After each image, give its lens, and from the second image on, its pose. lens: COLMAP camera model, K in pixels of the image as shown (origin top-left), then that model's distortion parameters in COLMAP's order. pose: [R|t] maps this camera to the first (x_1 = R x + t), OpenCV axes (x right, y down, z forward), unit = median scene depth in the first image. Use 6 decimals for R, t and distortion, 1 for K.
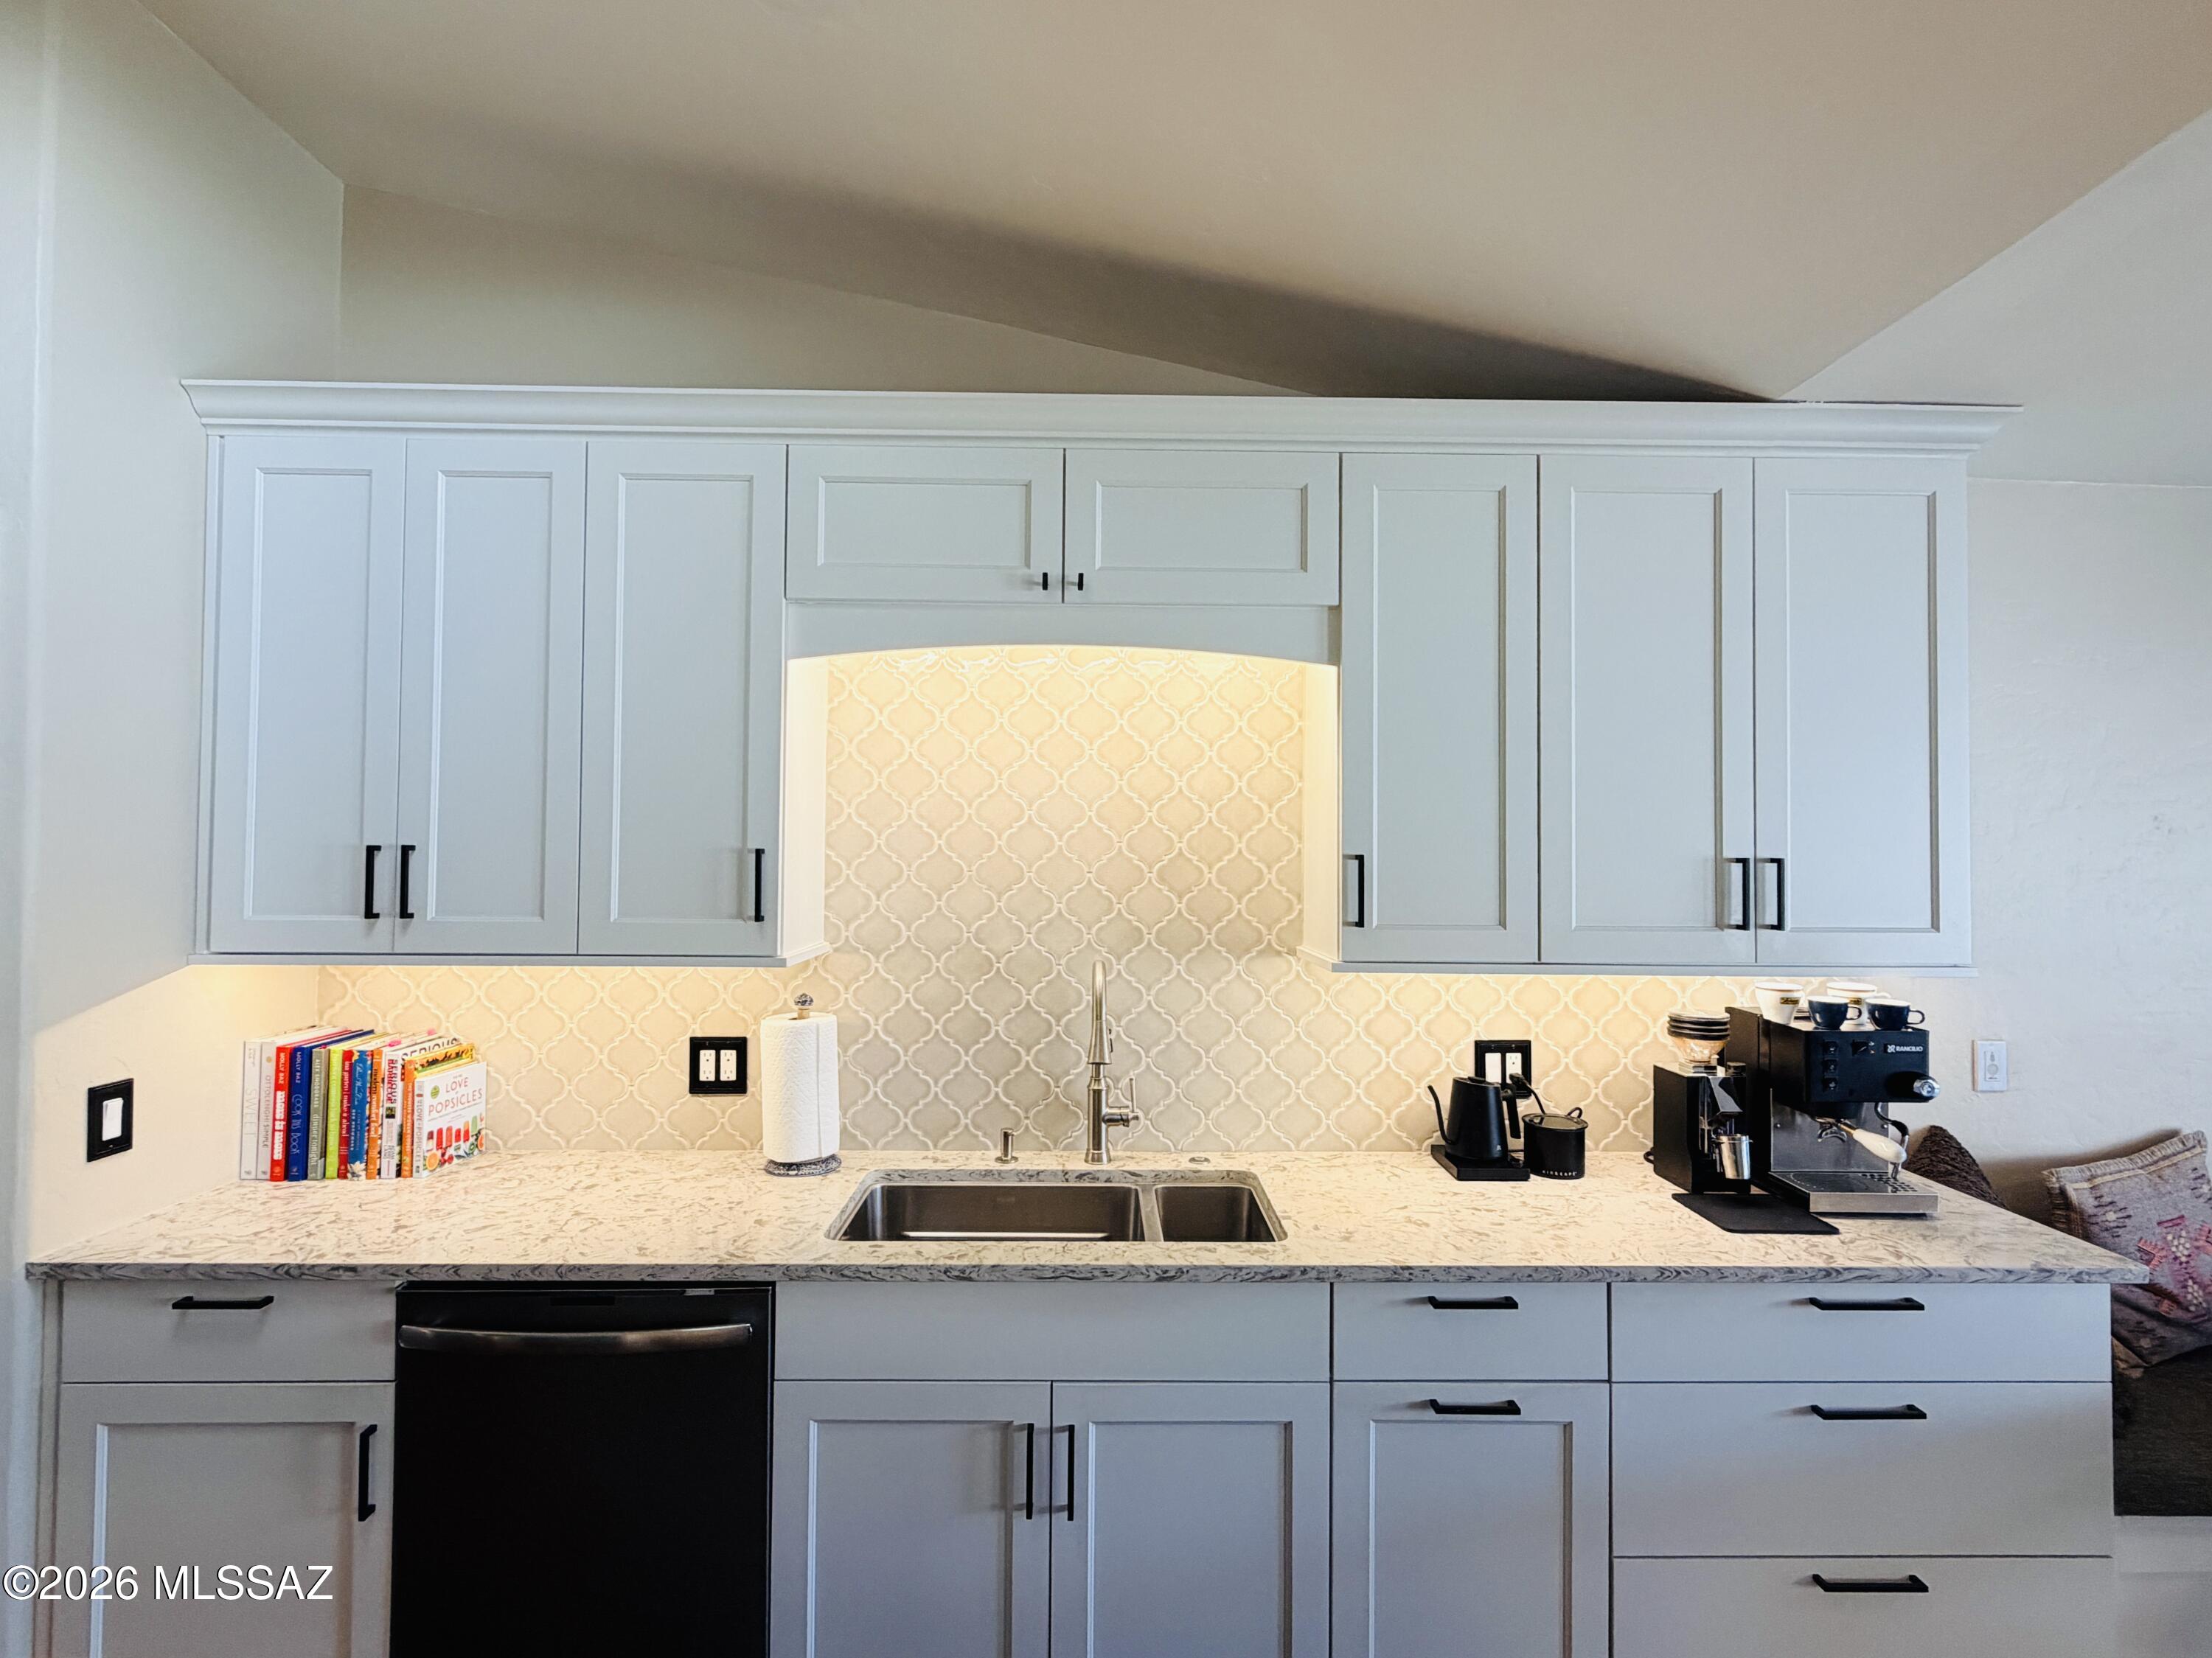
lens RADIAL K [[1044.5, 0, 1108.1], [0, 1044.5, 842.5], [0, 0, 1]] dist [0.002623, 0.000073]
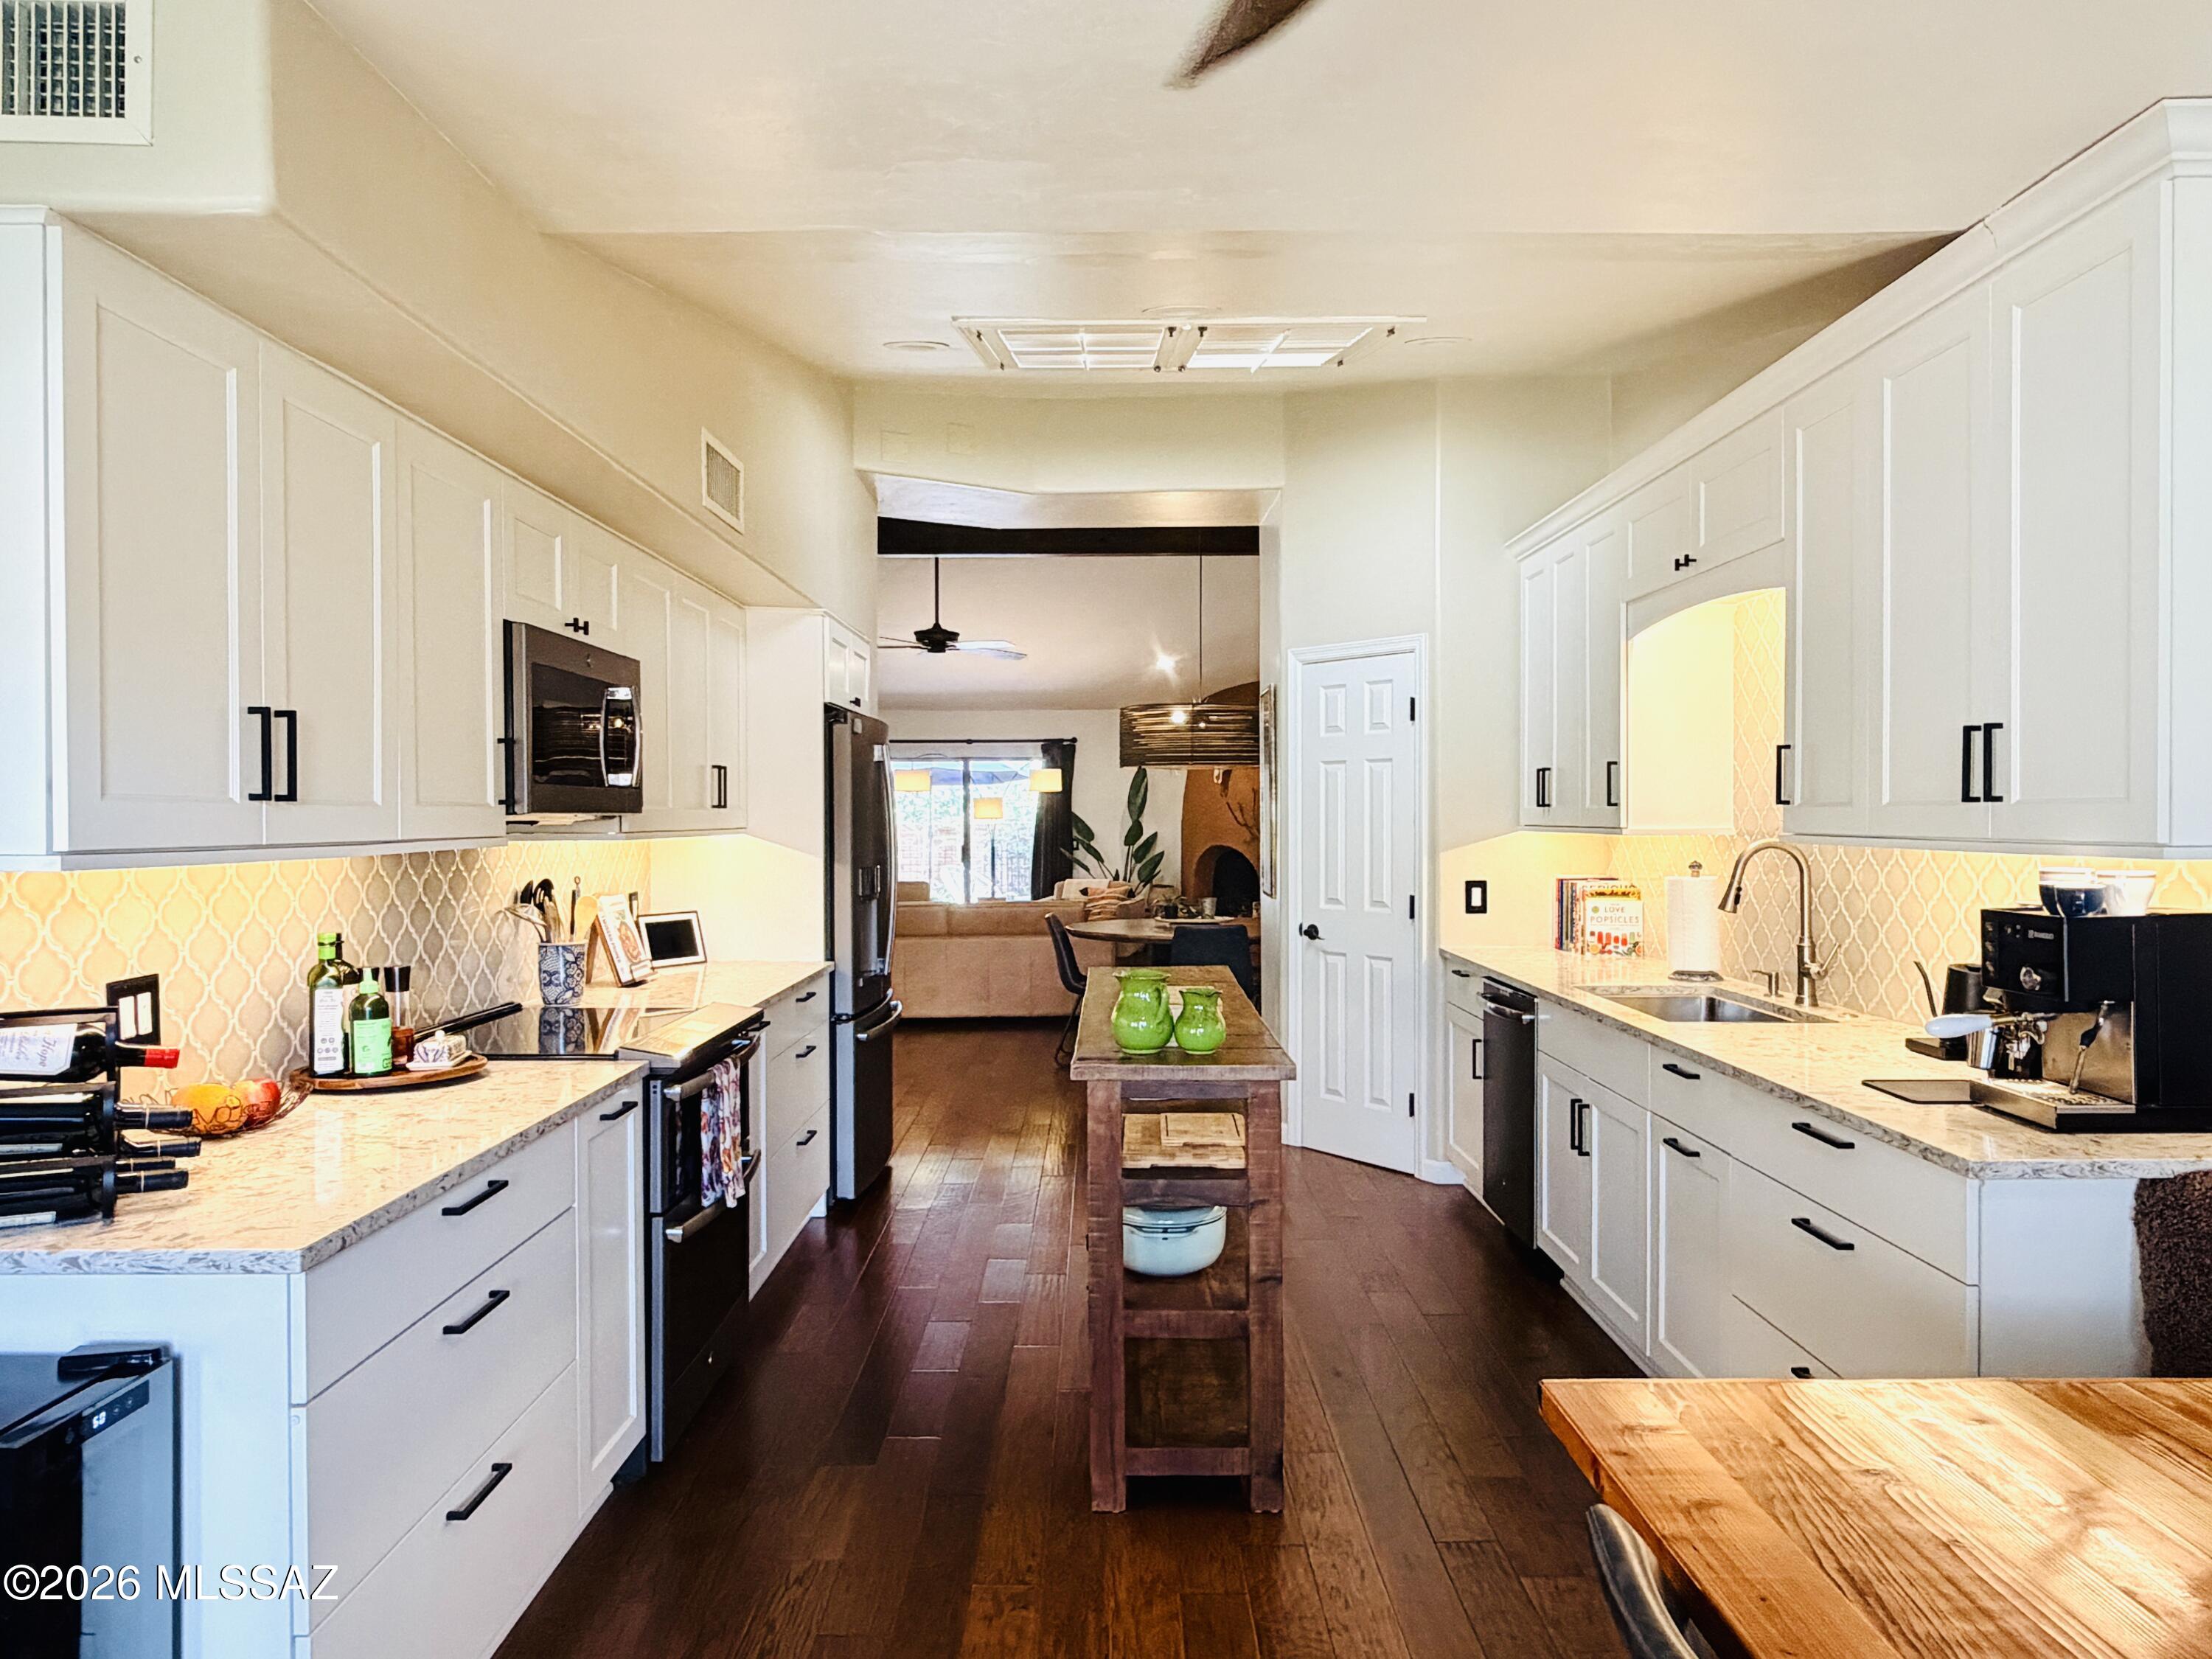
lens RADIAL K [[1483.9, 0, 1105.9], [0, 1483.9, 826.9], [0, 0, 1]] dist [-0.000389, -0.000011]
pose [[-0.015490, 0.001279, -0.999879, 1.979786], [0.020690, 0.999785, 0.000958, 0.088869], [0.999666, -0.020672, -0.015513, 0.247685]]
